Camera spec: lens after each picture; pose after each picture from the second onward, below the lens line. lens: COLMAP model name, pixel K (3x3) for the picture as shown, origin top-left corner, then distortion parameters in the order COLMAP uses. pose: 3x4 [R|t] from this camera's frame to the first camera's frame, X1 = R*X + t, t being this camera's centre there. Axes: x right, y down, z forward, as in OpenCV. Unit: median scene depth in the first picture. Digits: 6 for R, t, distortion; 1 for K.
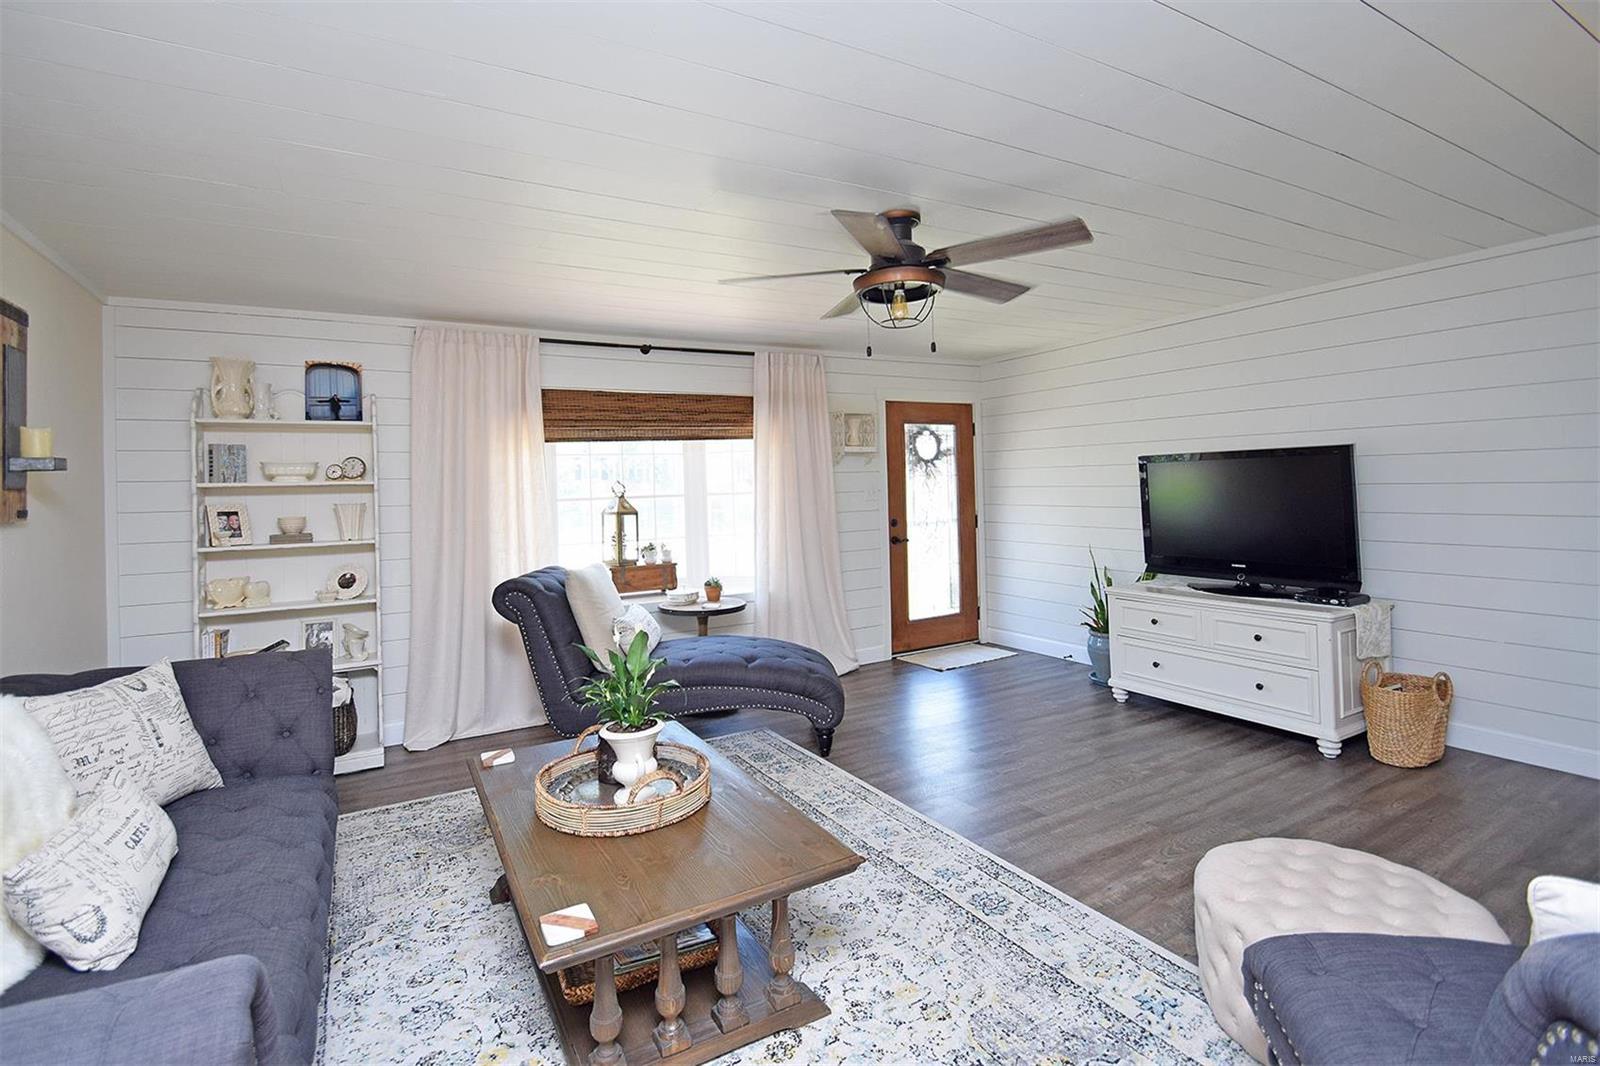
lens RADIAL K [[729.3, 0, 800.0], [0, 729.3, 533.0], [0, 0, 1]] dist [0.001739, 0.000017]
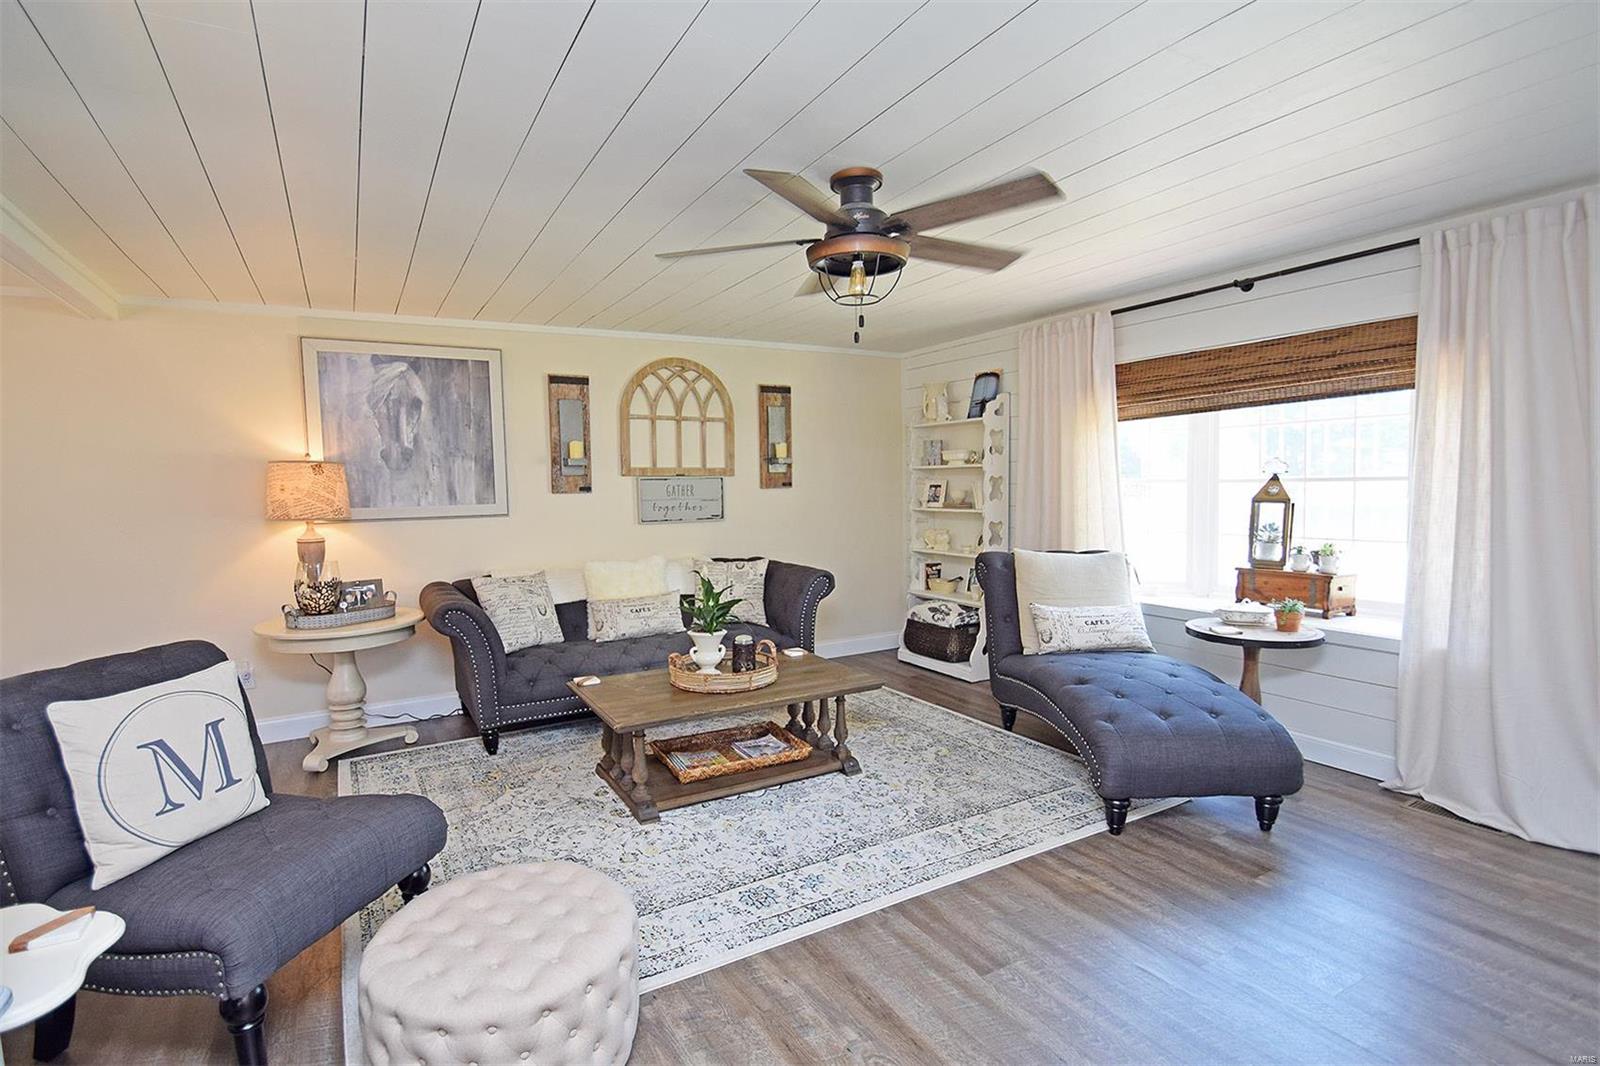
lens RADIAL K [[773.1, 0, 745.3], [0, 773.1, 583.7], [0, 0, 1]] dist [-0.001503, -0.000398]
pose [[-0.035392, 0.156937, -0.986974, 0.876785], [-0.045518, 0.986315, 0.158464, -0.064857], [0.998336, 0.050534, -0.027764, 0.690828]]
